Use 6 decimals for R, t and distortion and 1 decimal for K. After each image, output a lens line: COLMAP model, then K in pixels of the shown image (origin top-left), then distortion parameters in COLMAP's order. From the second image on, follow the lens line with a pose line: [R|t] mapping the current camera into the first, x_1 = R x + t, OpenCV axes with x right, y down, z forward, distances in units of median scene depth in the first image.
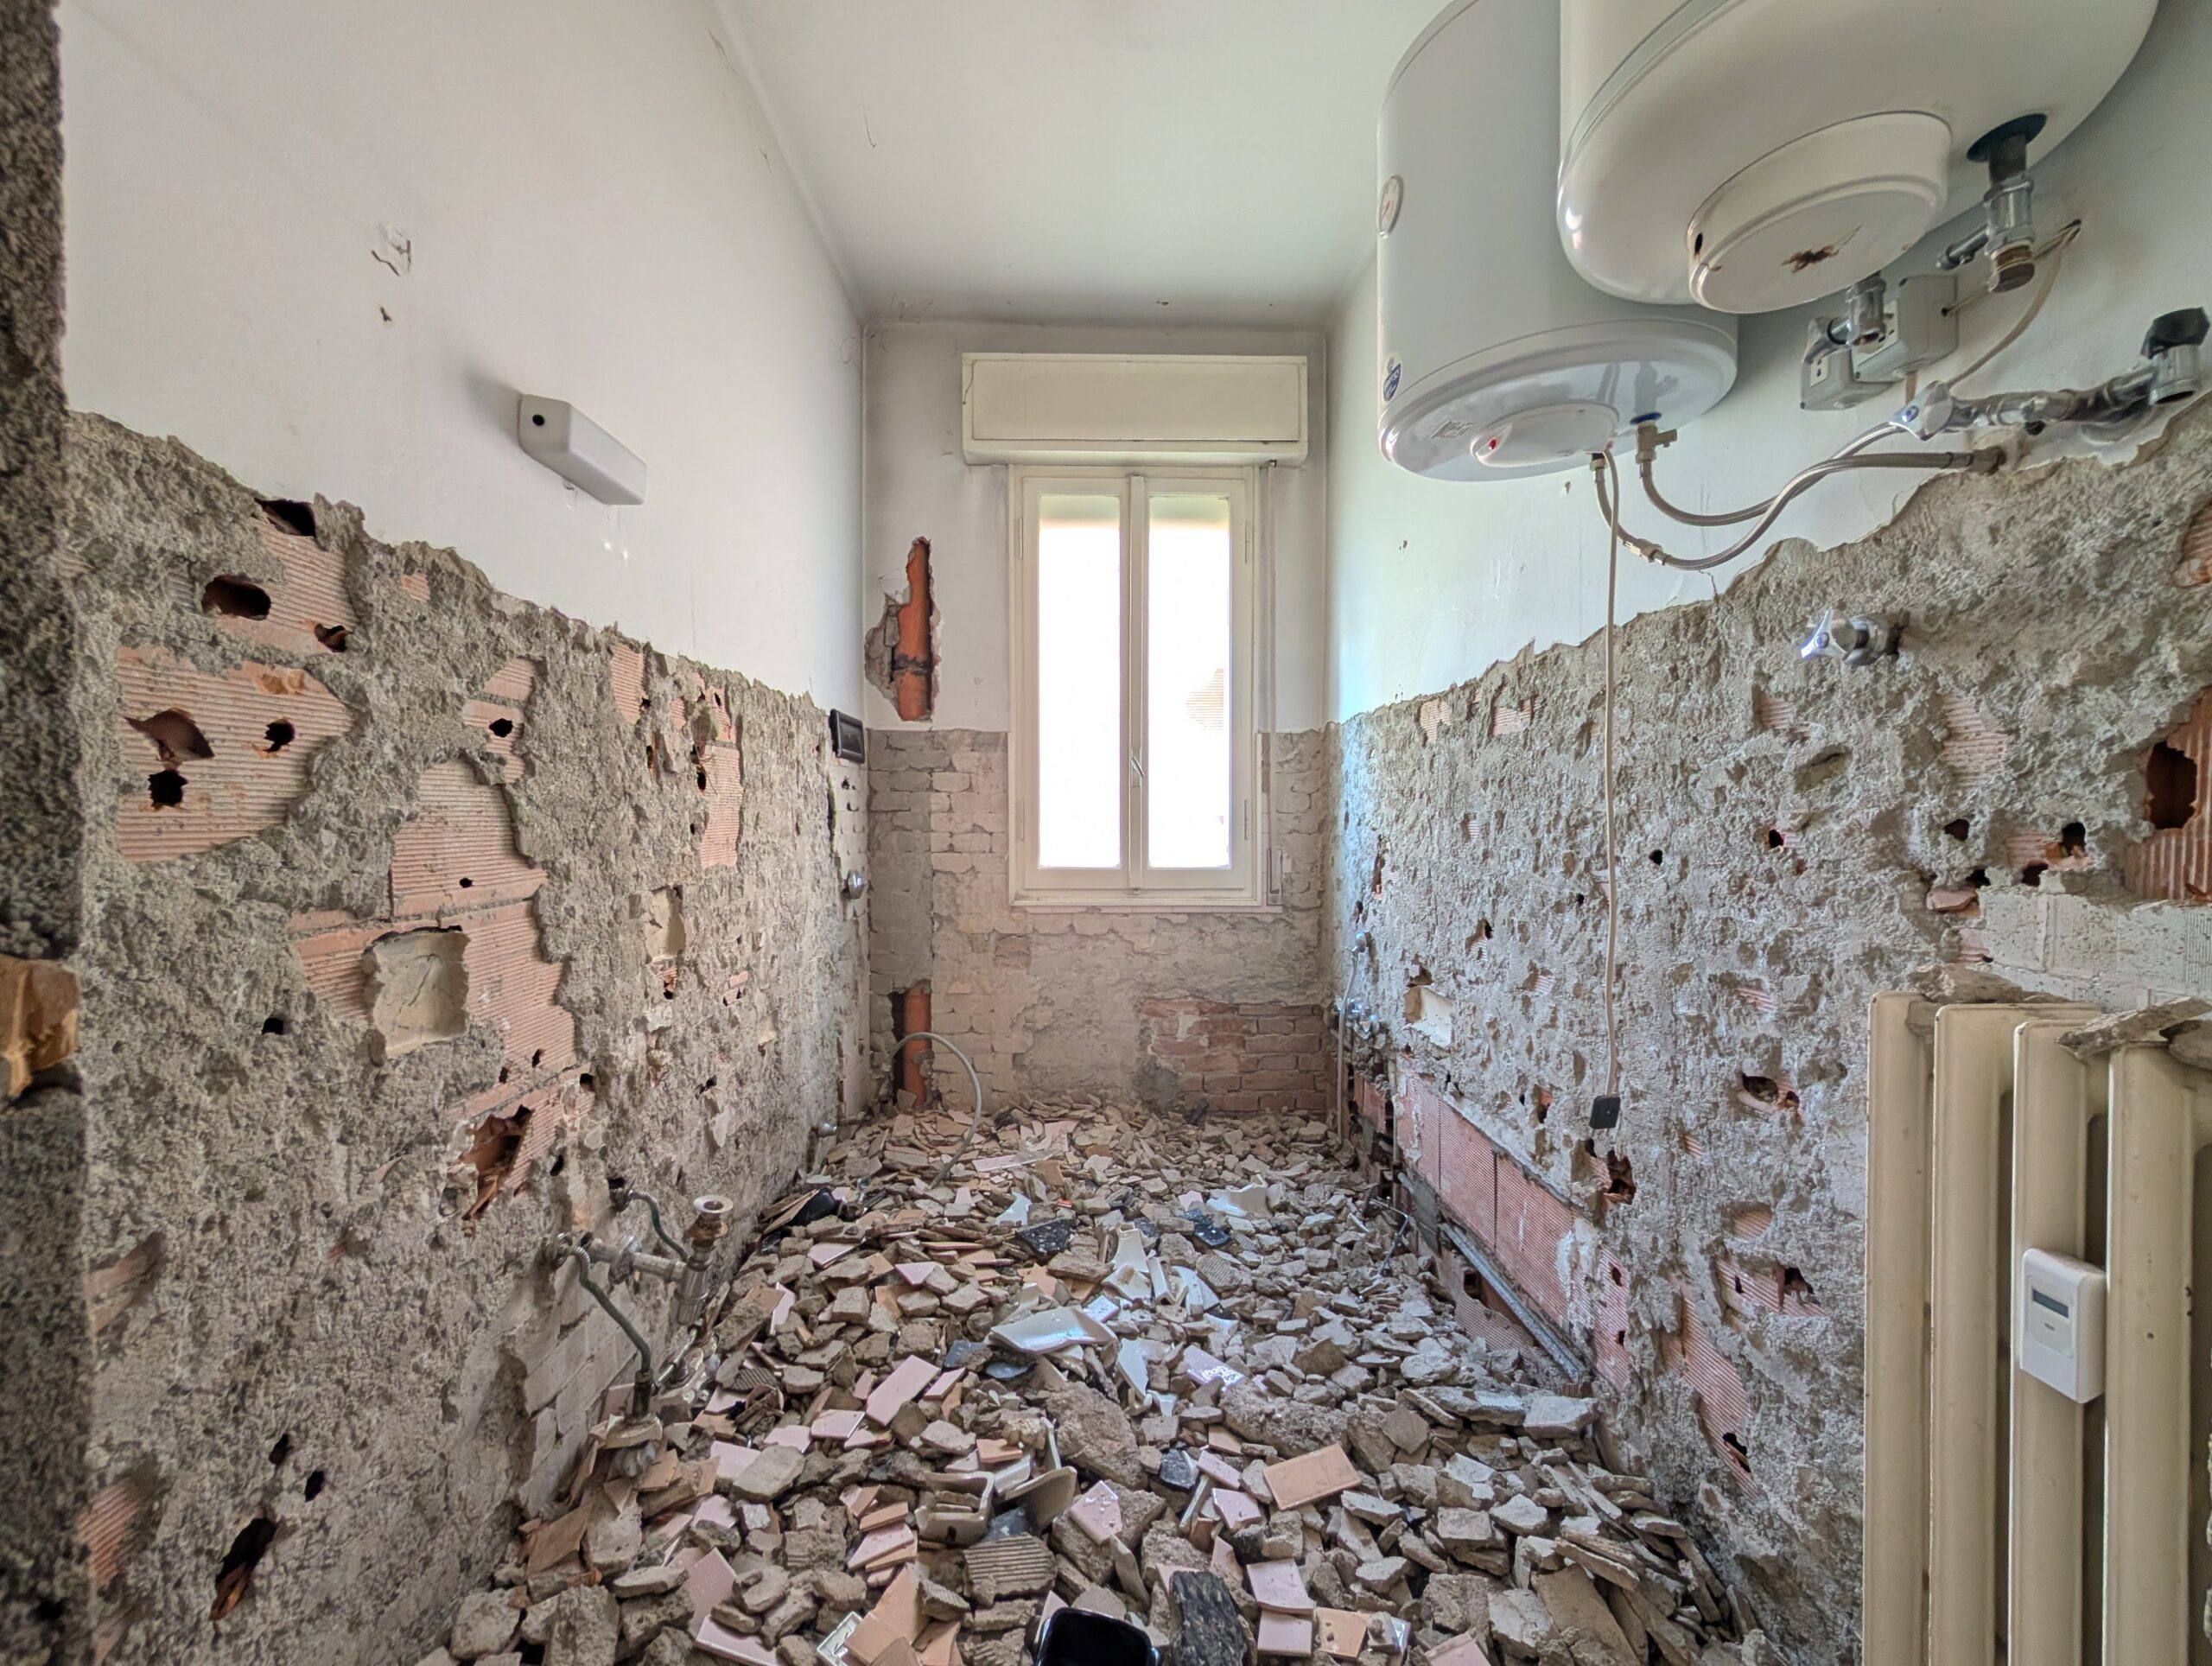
lens RADIAL K [[834.1, 0, 1099.4], [0, 834.1, 833.9], [0, 0, 1]] dist [0.000185, 0.000393]
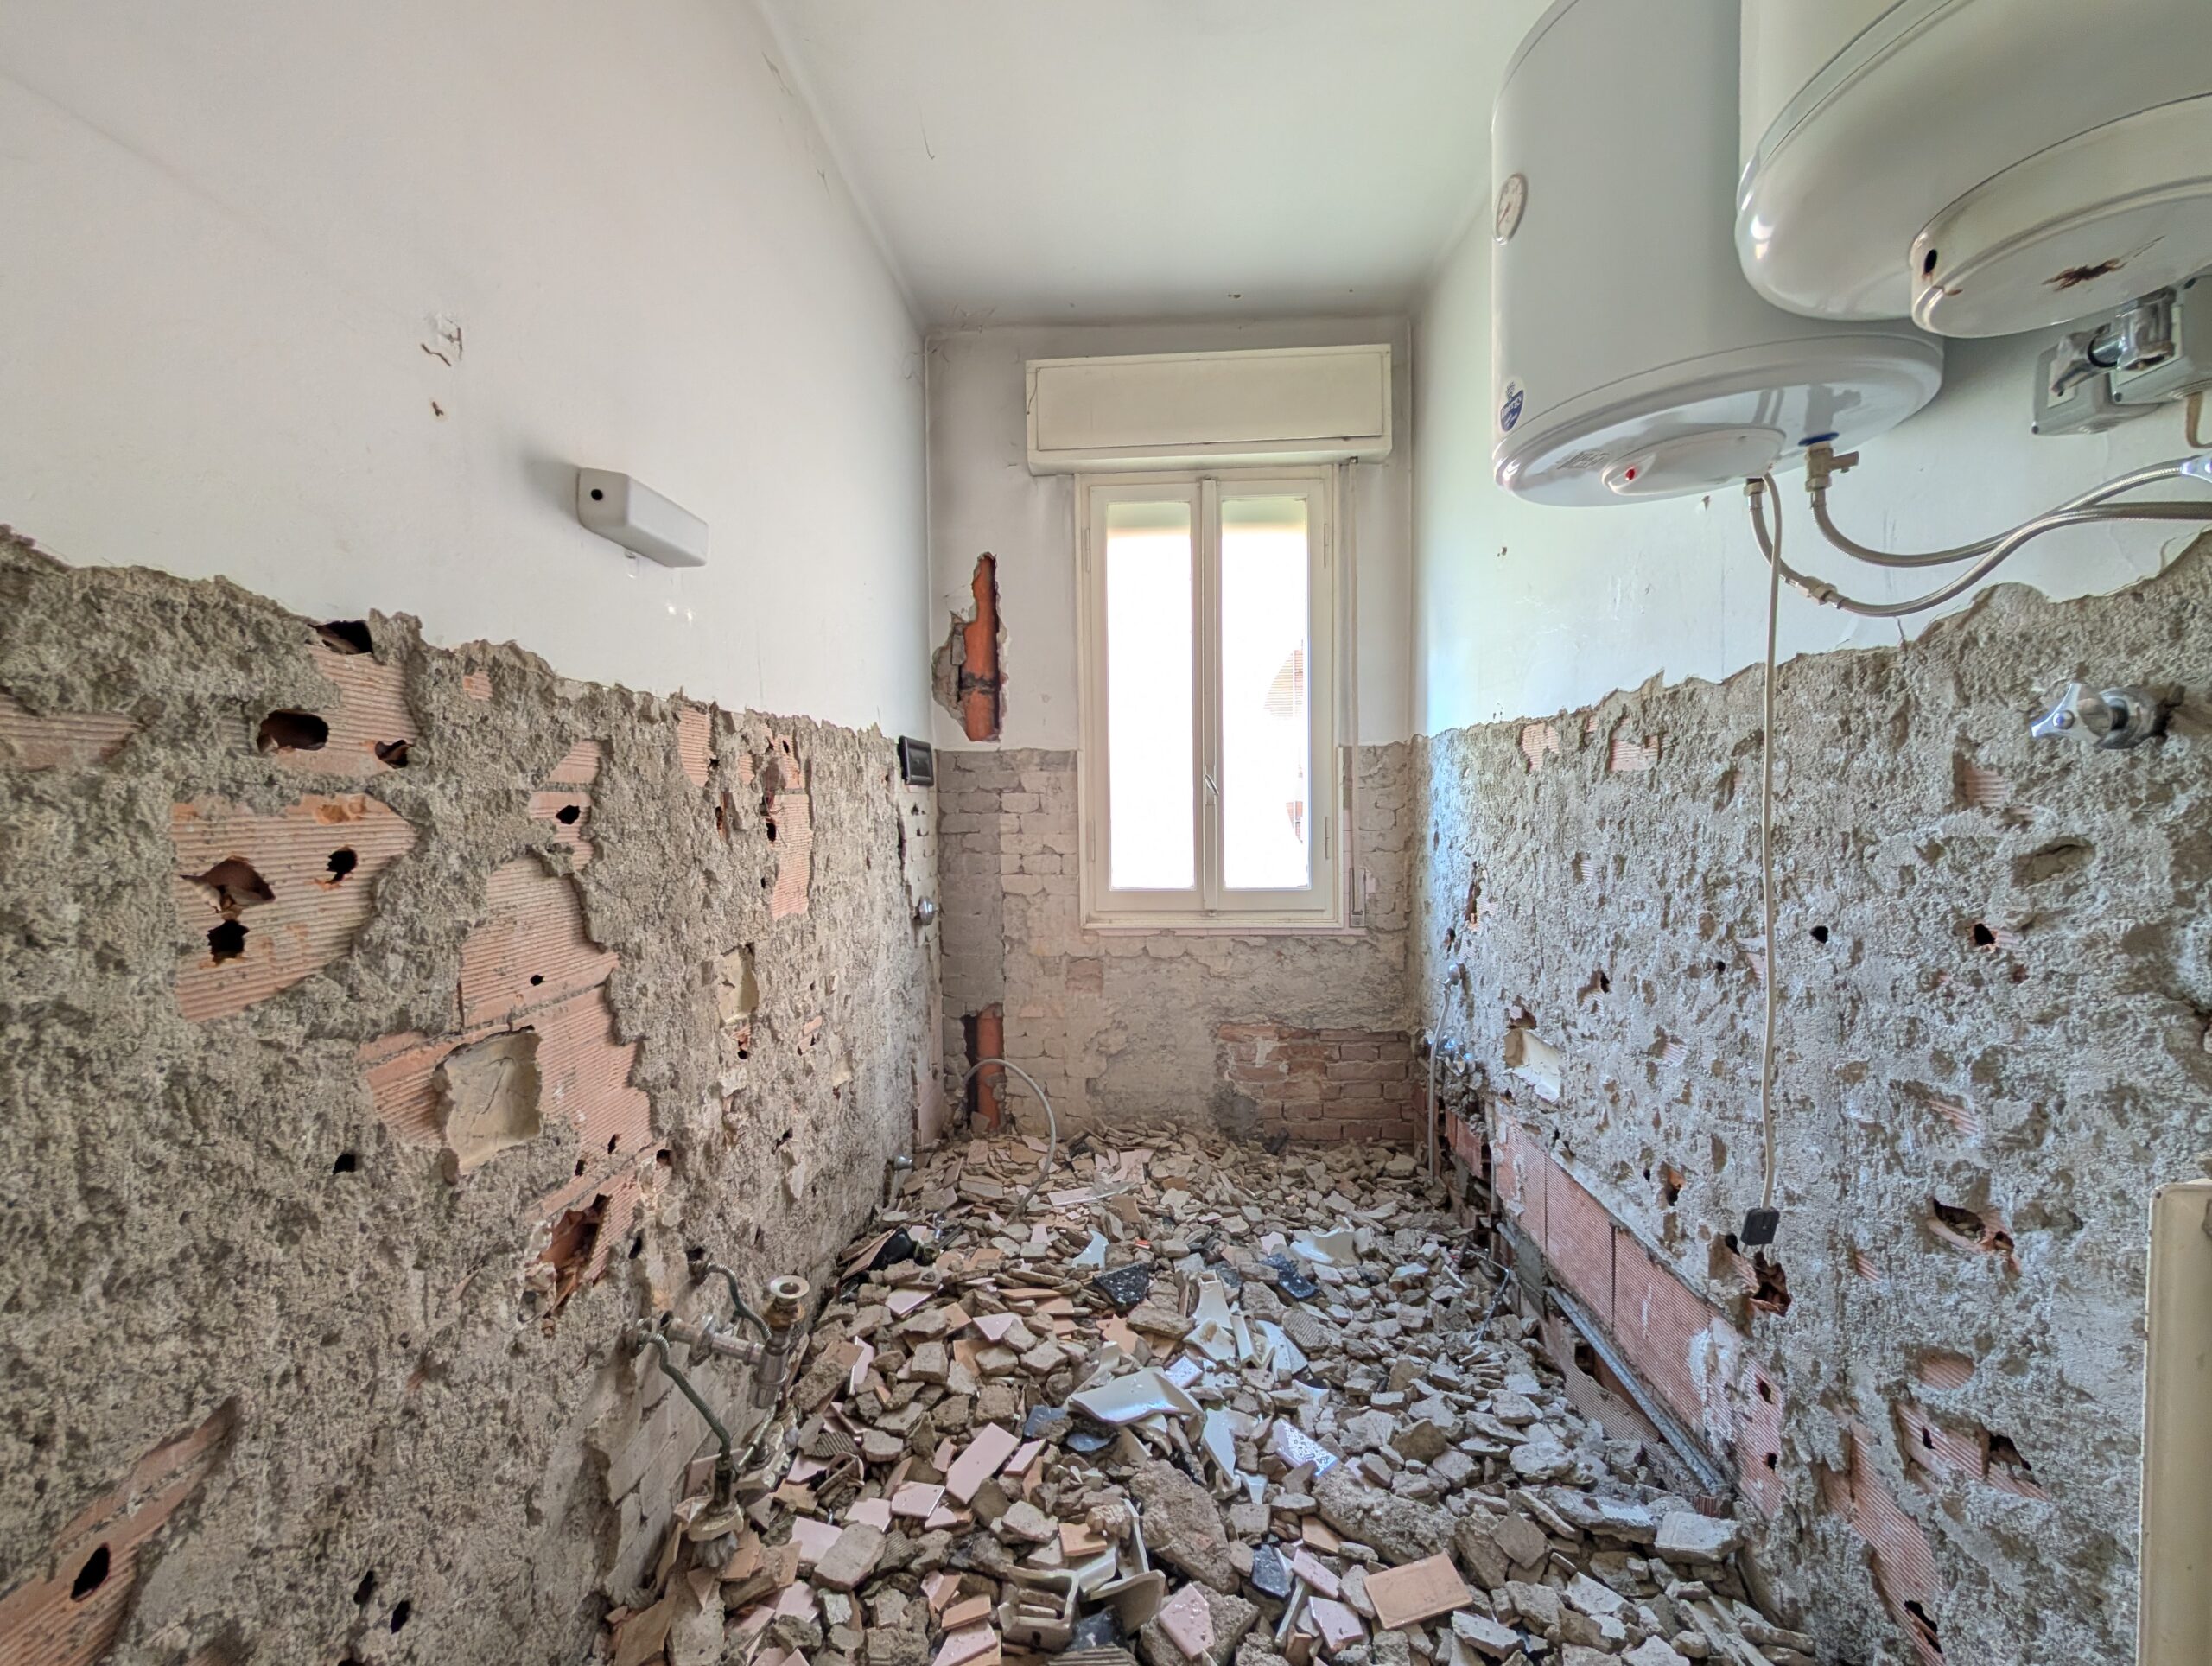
lens RADIAL K [[834.1, 0, 1099.4], [0, 834.1, 833.9], [0, 0, 1]] dist [0.000185, 0.000393]
pose [[0.996800, -0.010421, -0.079258, -0.015886], [0.012152, 0.999697, 0.021398, -0.093565], [0.079011, -0.022293, 0.996624, 0.059443]]
